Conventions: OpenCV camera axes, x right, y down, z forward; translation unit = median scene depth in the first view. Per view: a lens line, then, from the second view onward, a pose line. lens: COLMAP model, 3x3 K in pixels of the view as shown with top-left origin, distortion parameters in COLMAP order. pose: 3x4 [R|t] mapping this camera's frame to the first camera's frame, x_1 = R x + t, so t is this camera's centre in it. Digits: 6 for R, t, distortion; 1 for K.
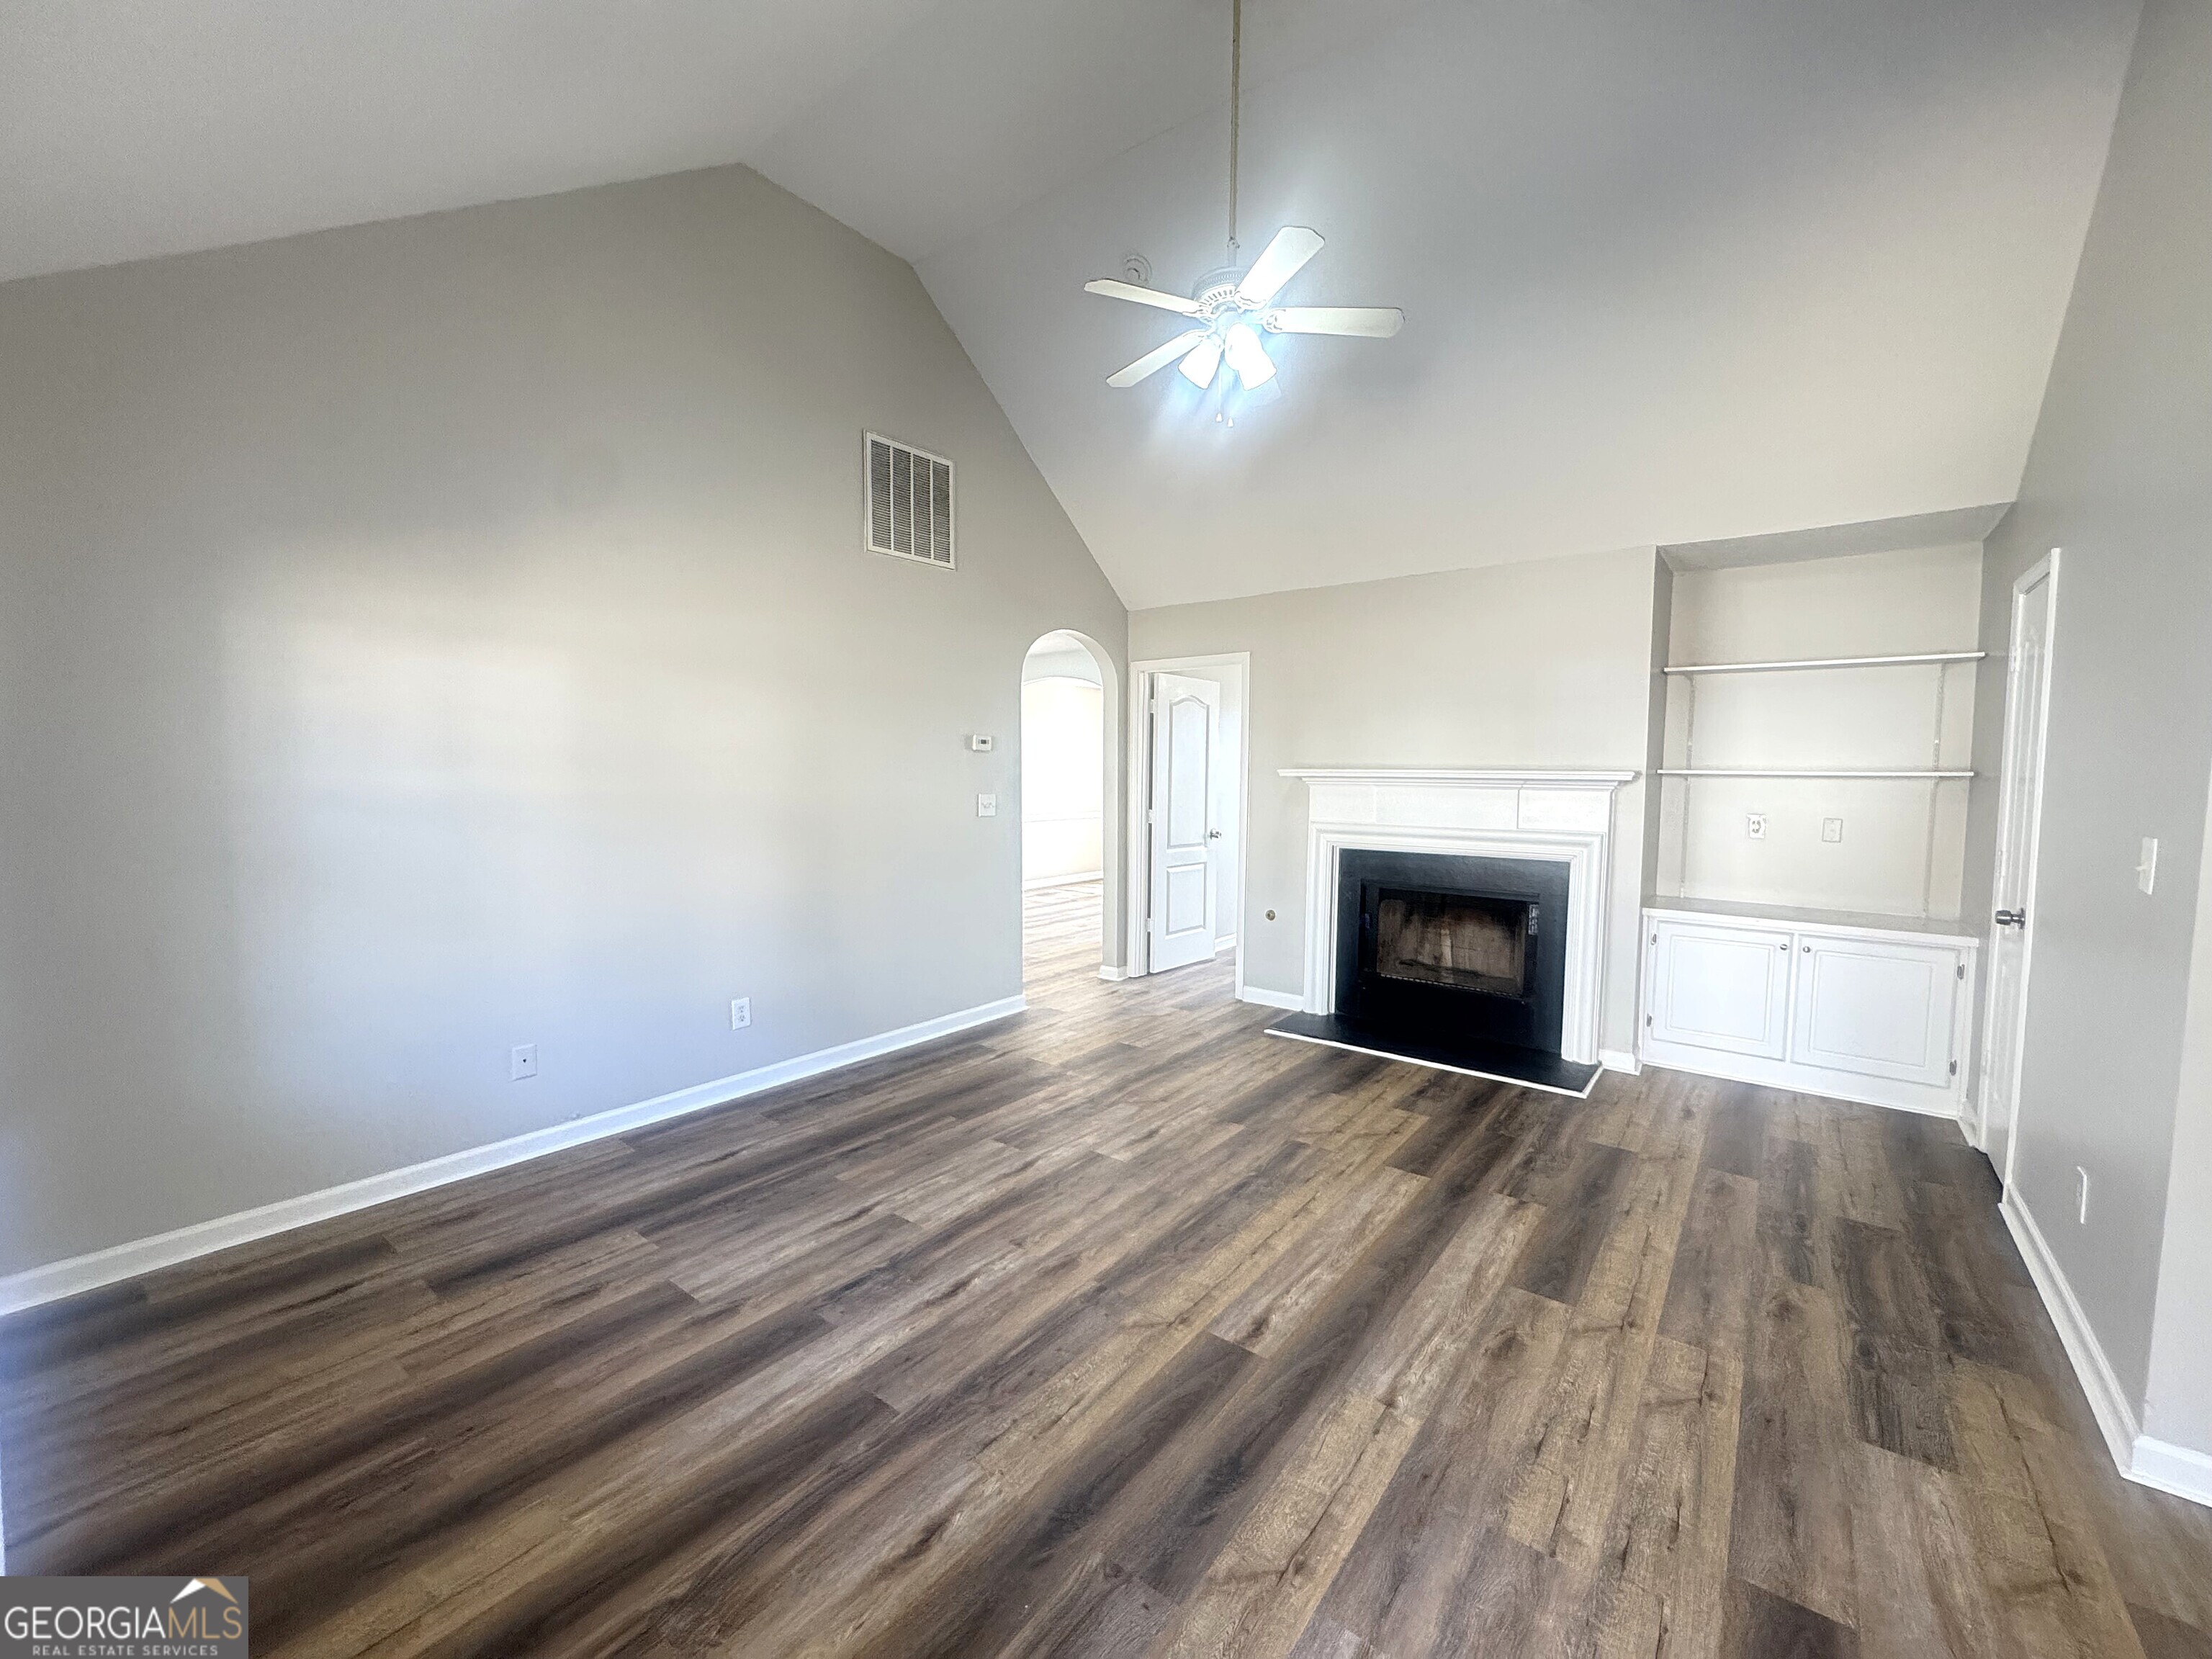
lens RADIAL K [[889.2, 0, 1107.0], [0, 889.2, 826.2], [0, 0, 1]] dist [-0.003506, 0.000409]
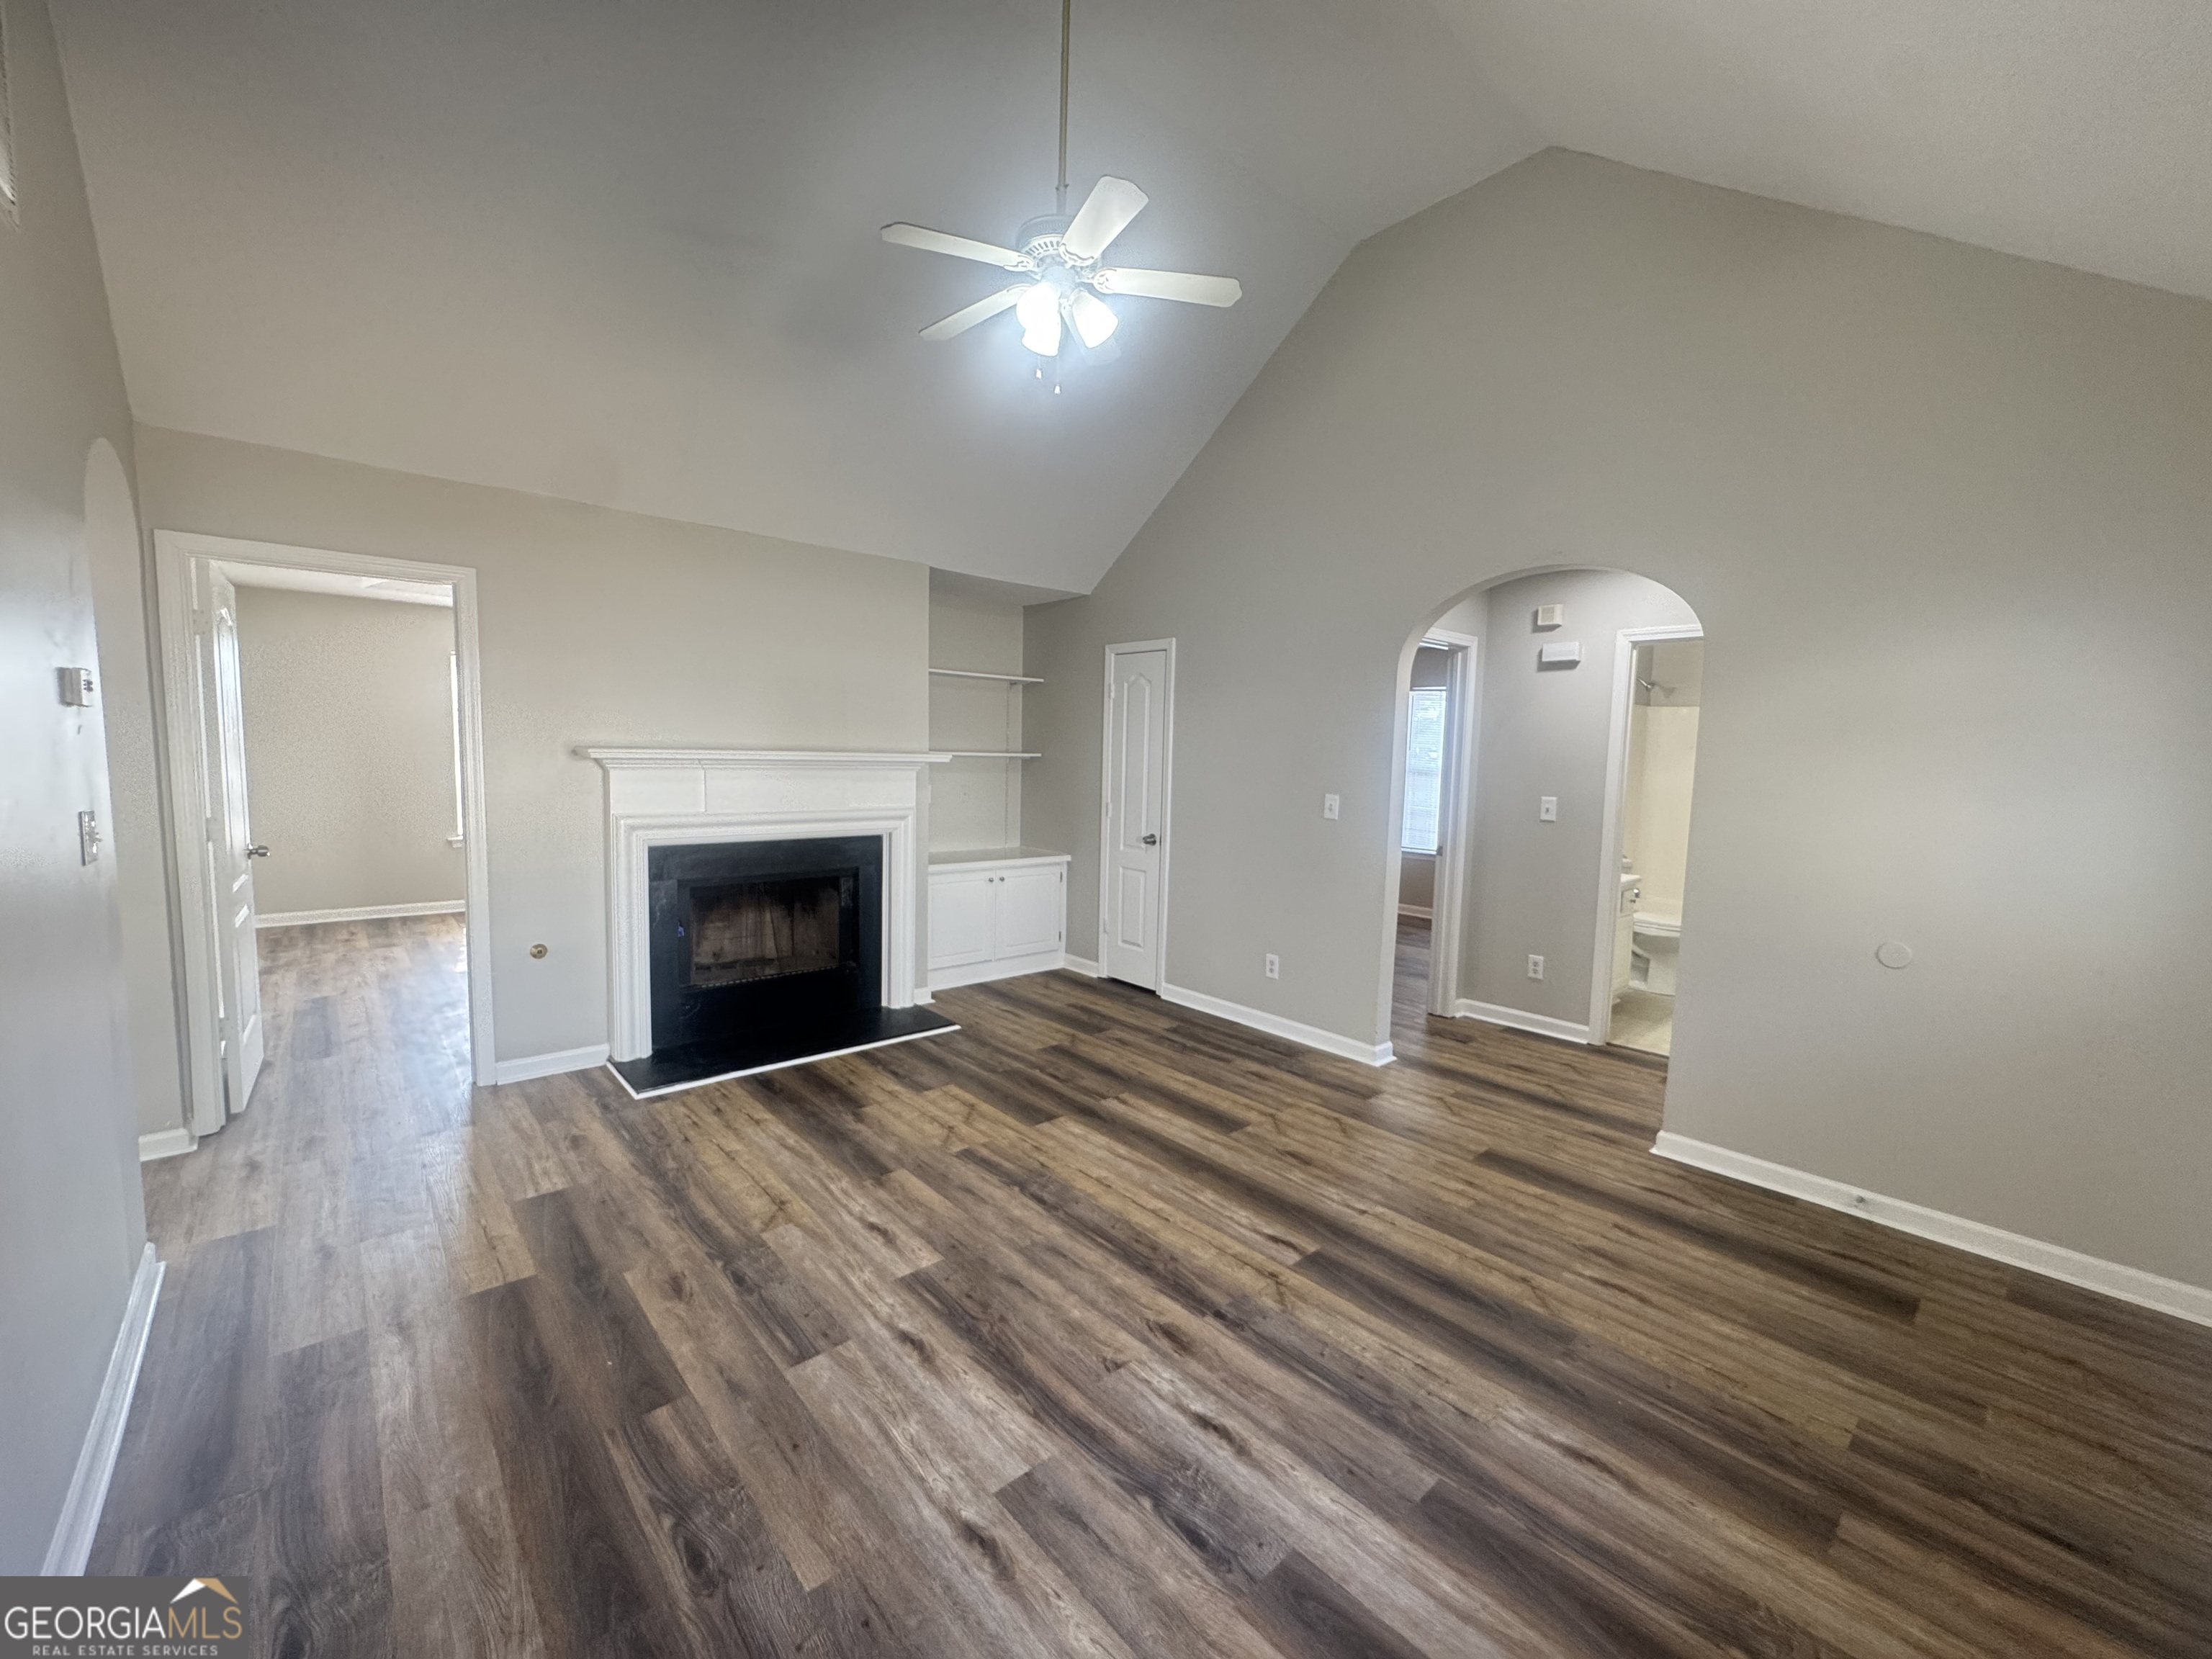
lens RADIAL K [[889.2, 0, 1097.9], [0, 889.2, 830.9], [0, 0, 1]] dist [-0.003506, 0.000409]
pose [[0.189212, -0.094840, 0.977345, -0.790765], [0.035771, 0.995330, 0.089660, -0.083282], [-0.981284, 0.017996, 0.191721, 0.794087]]
